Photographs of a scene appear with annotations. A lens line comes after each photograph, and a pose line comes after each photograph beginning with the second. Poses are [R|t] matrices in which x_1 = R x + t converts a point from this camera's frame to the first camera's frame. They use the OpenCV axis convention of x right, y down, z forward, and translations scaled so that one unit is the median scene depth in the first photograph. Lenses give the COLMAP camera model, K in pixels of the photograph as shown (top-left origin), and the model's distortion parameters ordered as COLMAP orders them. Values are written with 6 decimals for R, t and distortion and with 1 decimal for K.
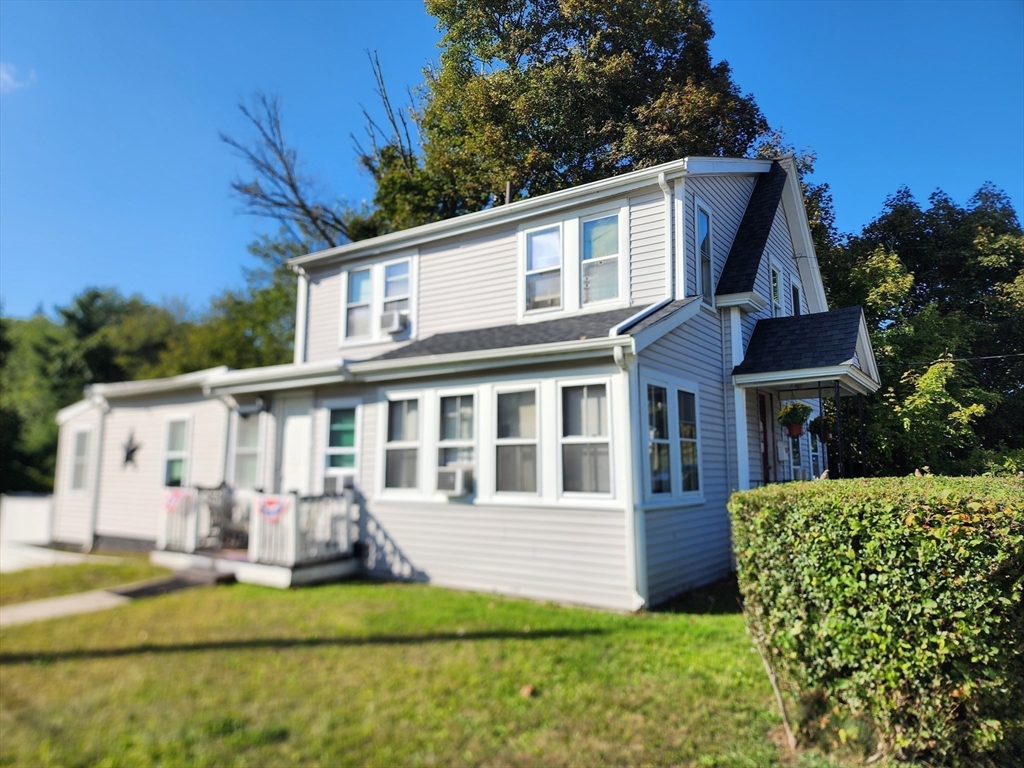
lens RADIAL K [[676.3, 0, 512.0], [0, 676.3, 384.0], [0, 0, 1]] dist [0.062220, -0.000402]
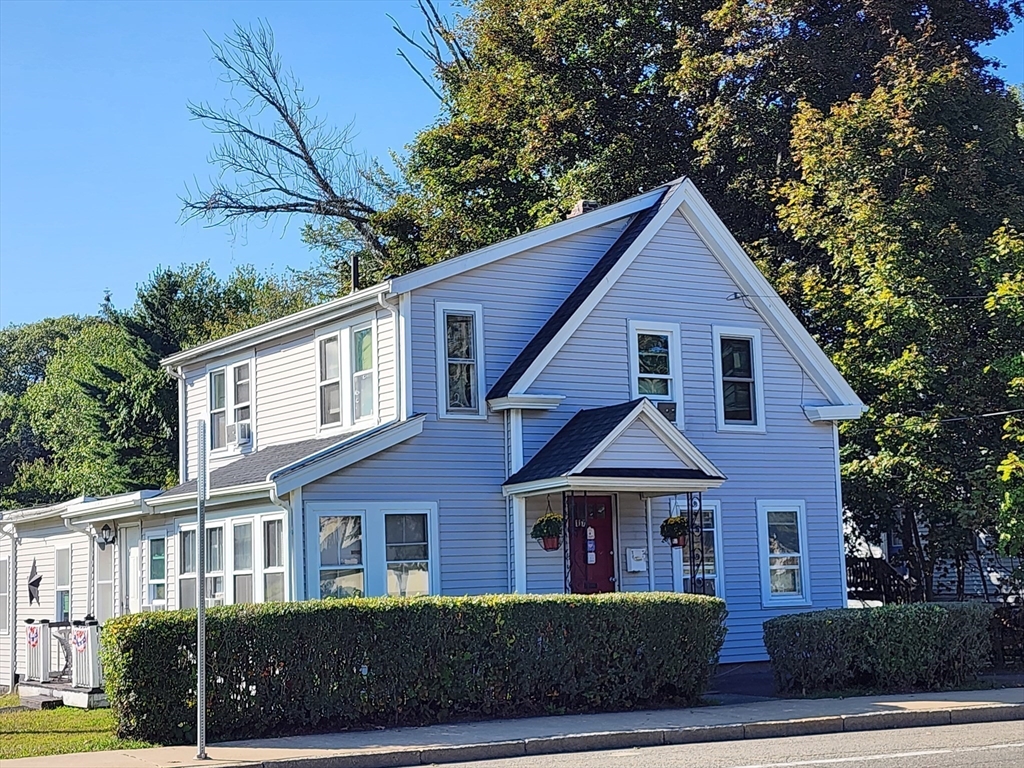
lens RADIAL K [[1662.7, 0, 512.0], [0, 1662.7, 384.0], [0, 0, 1]] dist [0.013503, -0.062383]
pose [[0.922044, -0.079429, -0.378848, 1.171915], [0.082960, 0.996528, -0.007021, -0.130499], [0.378091, -0.024955, 0.925432, -1.054268]]
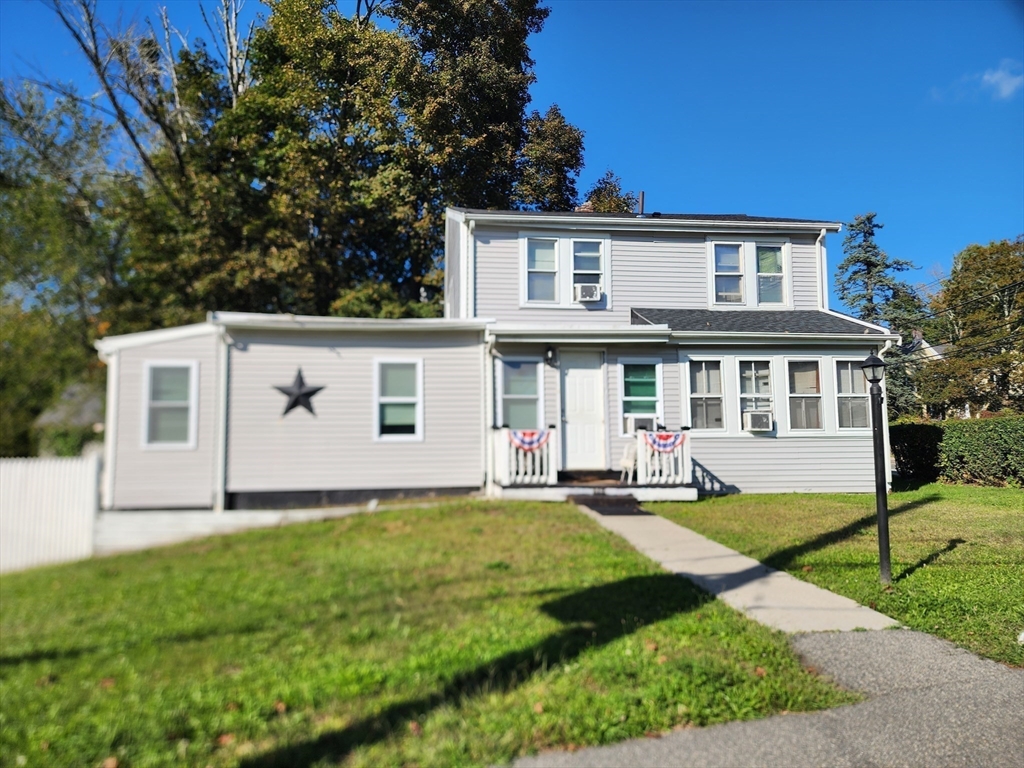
lens RADIAL K [[676.3, 0, 512.0], [0, 676.3, 384.0], [0, 0, 1]] dist [0.062220, -0.000402]
pose [[0.758282, 0.044085, 0.650434, -1.215899], [-0.070034, 0.997446, 0.014041, 0.070203], [-0.648154, -0.056200, 0.759433, 0.219287]]
